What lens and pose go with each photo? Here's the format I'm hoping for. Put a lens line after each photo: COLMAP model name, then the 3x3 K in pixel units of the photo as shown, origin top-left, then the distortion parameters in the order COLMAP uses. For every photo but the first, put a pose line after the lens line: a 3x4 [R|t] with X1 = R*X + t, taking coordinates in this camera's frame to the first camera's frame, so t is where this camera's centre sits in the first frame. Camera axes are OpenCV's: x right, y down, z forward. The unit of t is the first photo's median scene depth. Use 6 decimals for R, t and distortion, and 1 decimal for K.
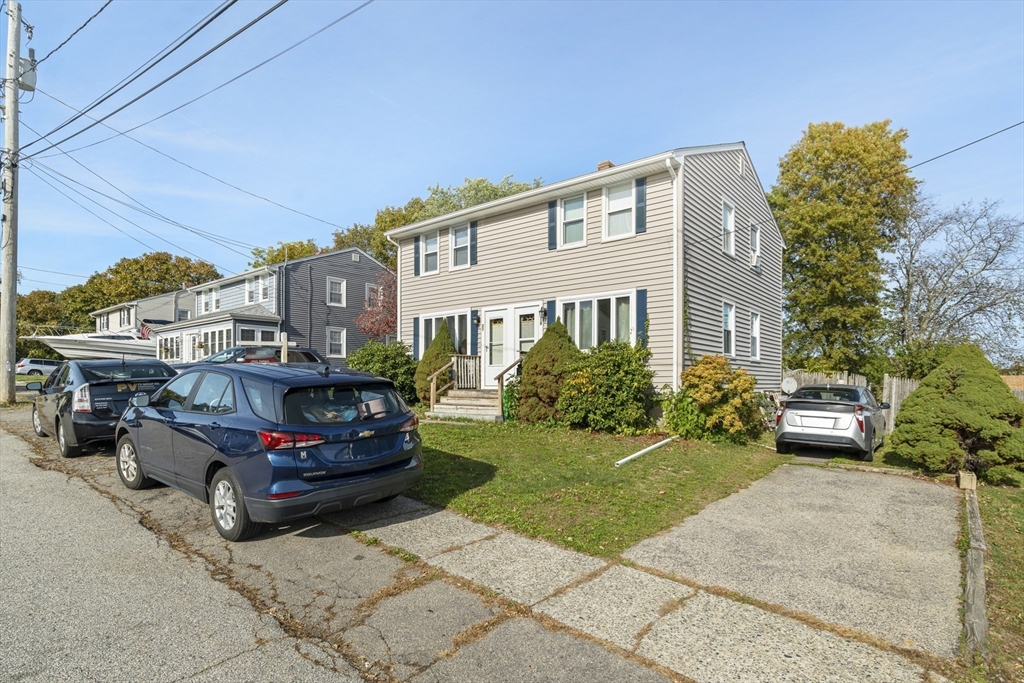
lens RADIAL K [[521.3, 0, 580.9], [0, 521.3, 390.3], [0, 0, 1]] dist [-0.010703, 0.000553]
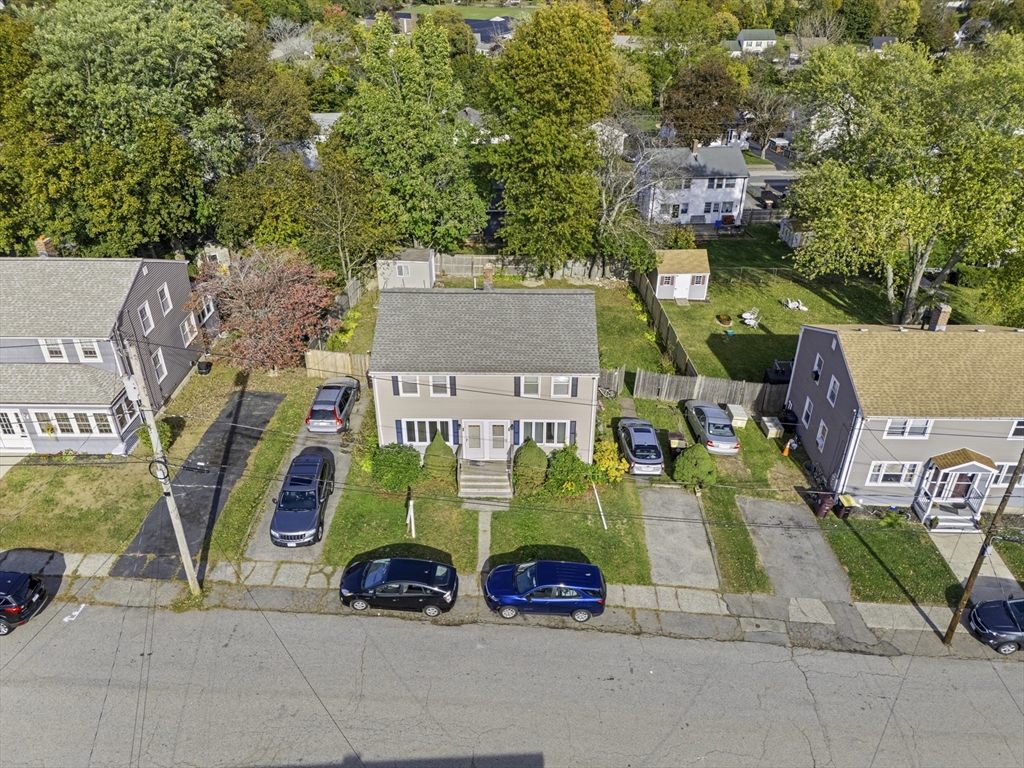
lens RADIAL K [[748.3, 0, 513.2], [0, 748.3, 384.3], [0, 0, 1]] dist [0.071478, -0.060015]
pose [[0.825704, -0.291859, 0.482732, -1.283088], [0.004387, 0.859049, 0.511875, -1.610355], [-0.564086, -0.420540, 0.710601, -0.774605]]
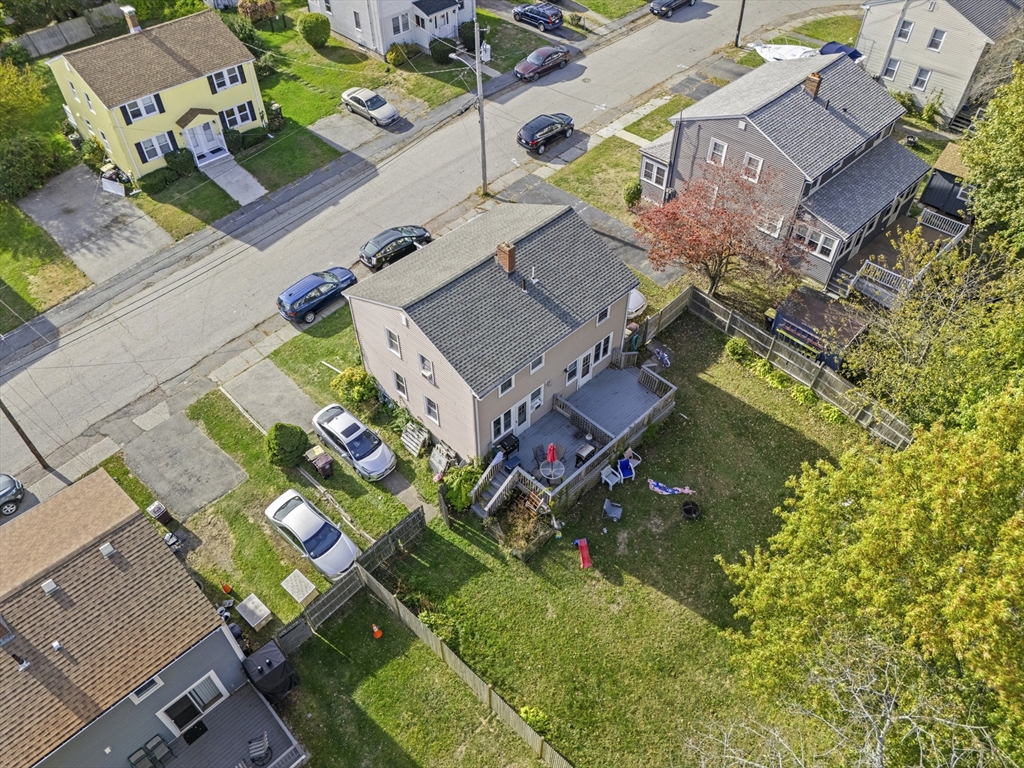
lens RADIAL K [[748.3, 0, 513.8], [0, 748.3, 382.3], [0, 0, 1]] dist [0.071478, -0.060015]
pose [[-0.171215, 0.716088, -0.676686, 1.989111], [-0.005543, 0.686117, 0.727470, -2.028945], [0.985218, 0.128304, -0.113504, 1.725745]]
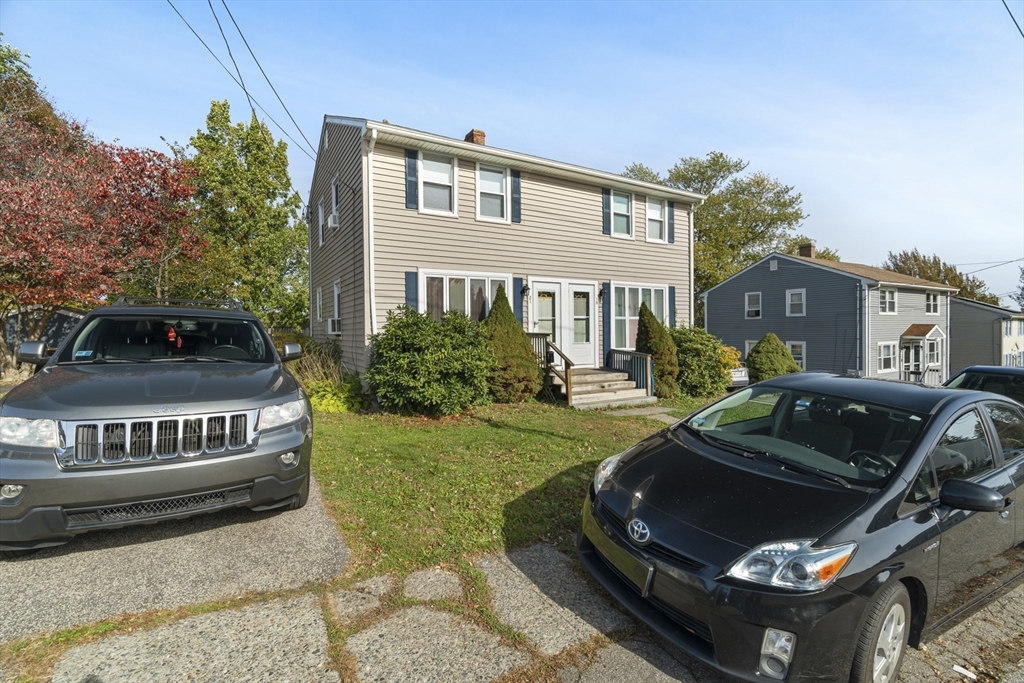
lens RADIAL K [[460.1, 0, 514.3], [0, 460.1, 338.8], [0, 0, 1]] dist [-0.013380, 0.003878]
pose [[0.399175, -0.021760, 0.916616, -0.997920], [0.019152, 0.999698, 0.015391, -0.076744], [-0.916675, 0.011411, 0.399472, 0.808347]]
